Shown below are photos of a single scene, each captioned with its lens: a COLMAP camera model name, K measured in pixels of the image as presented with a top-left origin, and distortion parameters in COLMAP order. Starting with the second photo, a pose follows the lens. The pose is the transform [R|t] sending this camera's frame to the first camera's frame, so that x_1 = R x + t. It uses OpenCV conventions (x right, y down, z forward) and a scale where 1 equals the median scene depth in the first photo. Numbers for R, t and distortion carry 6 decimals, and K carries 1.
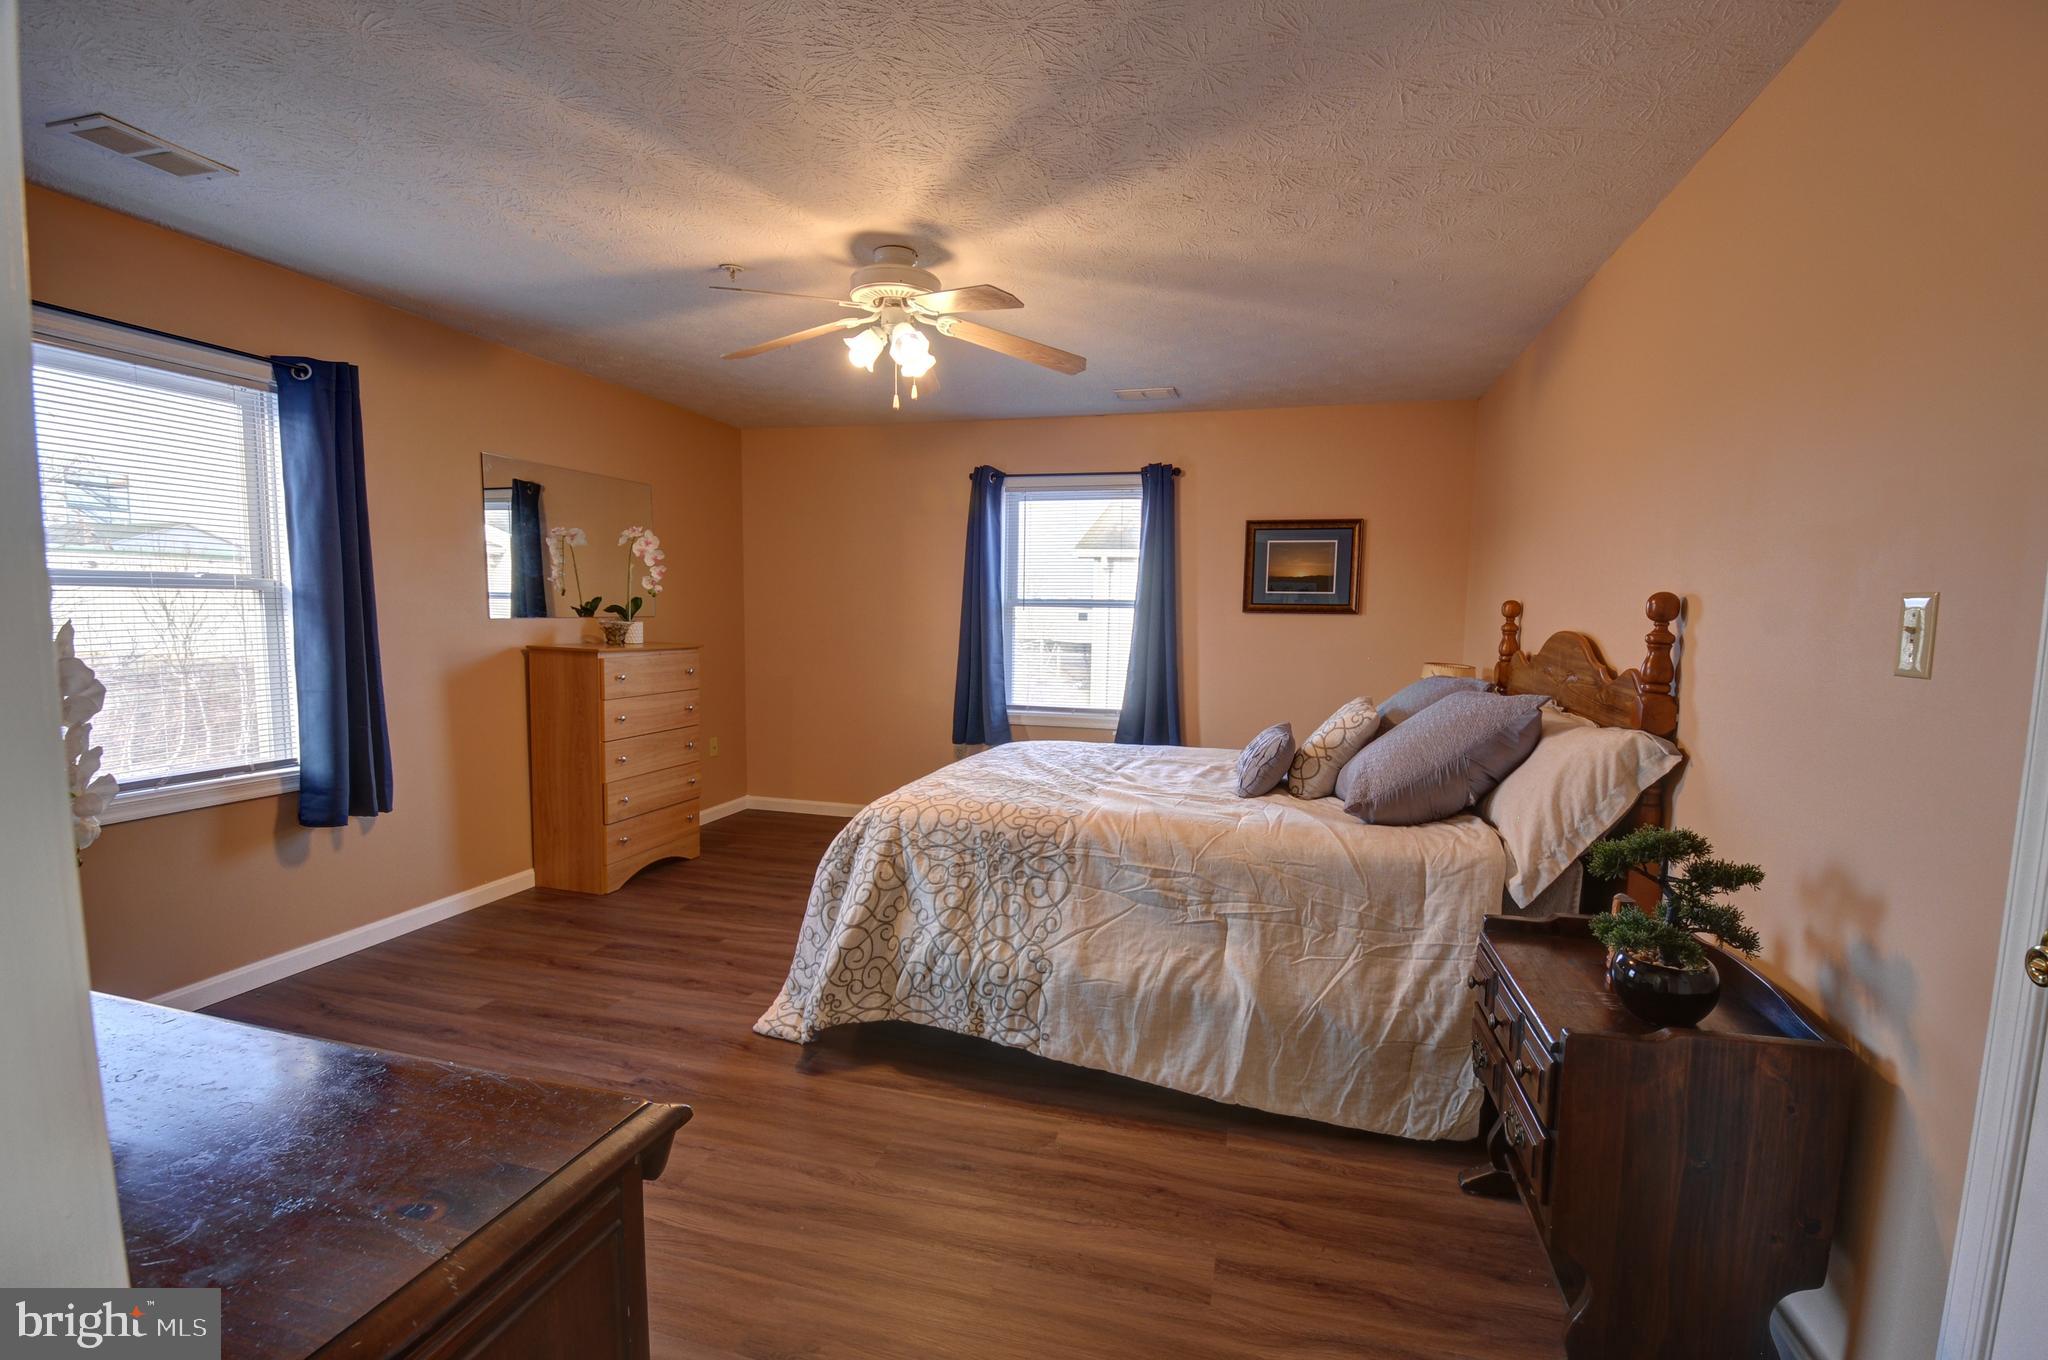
lens RADIAL K [[892.9, 0, 1033.9], [0, 892.9, 697.2], [0, 0, 1]] dist [0.019033, -0.020279]
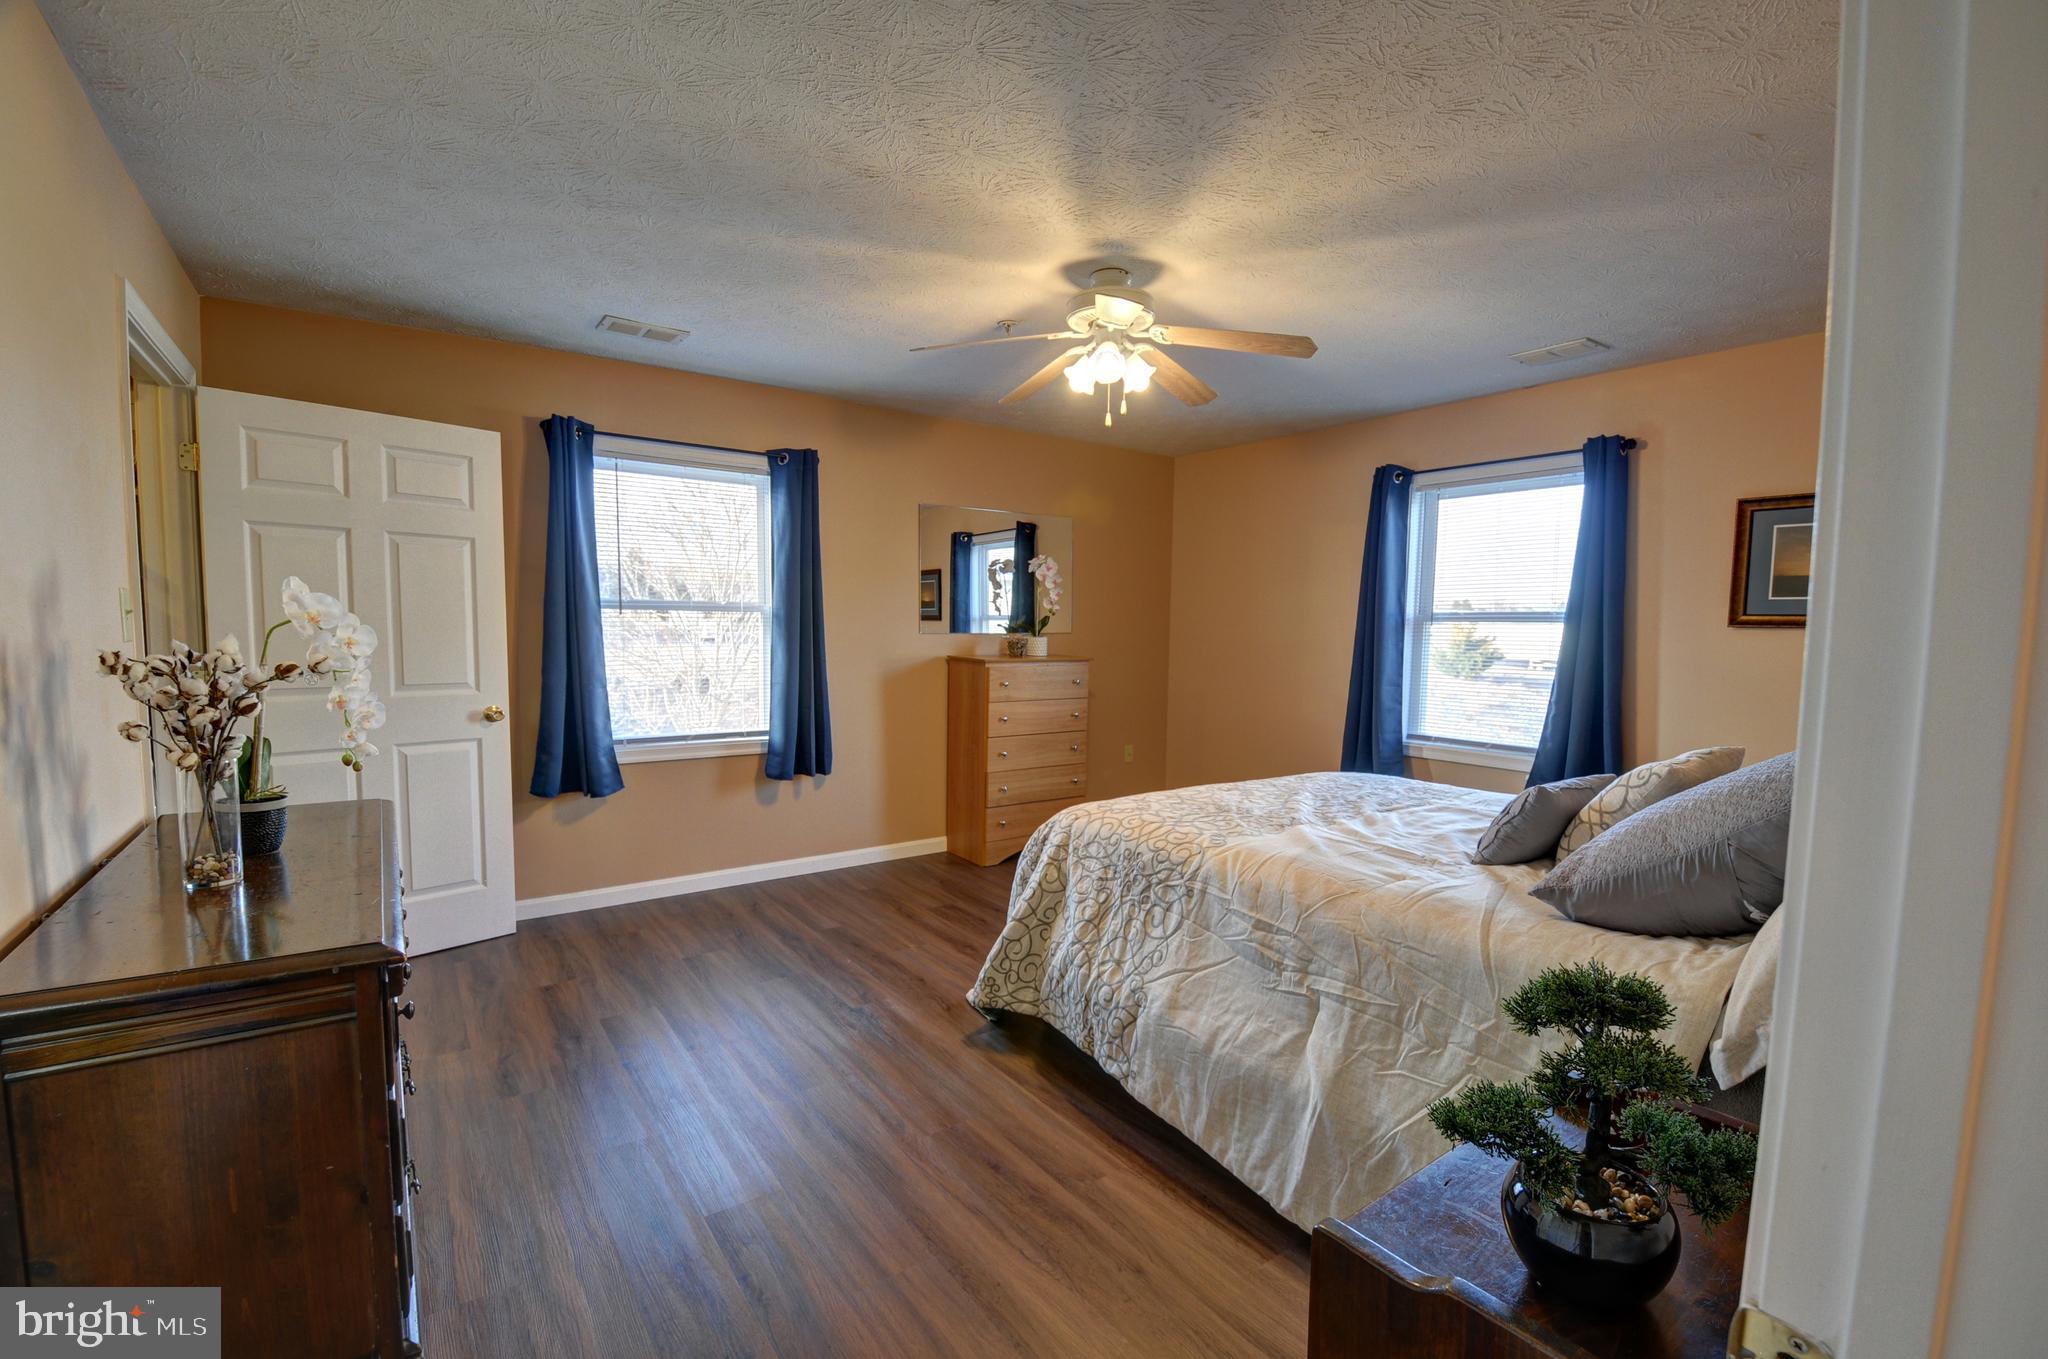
lens RADIAL K [[892.9, 0, 1033.9], [0, 892.9, 696.7], [0, 0, 1]] dist [0.019033, -0.020279]
pose [[0.779842, 0.045418, -0.624327, 0.471817], [-0.060705, 0.998151, -0.003214, -0.005968], [0.623026, 0.040406, 0.781157, 0.175852]]
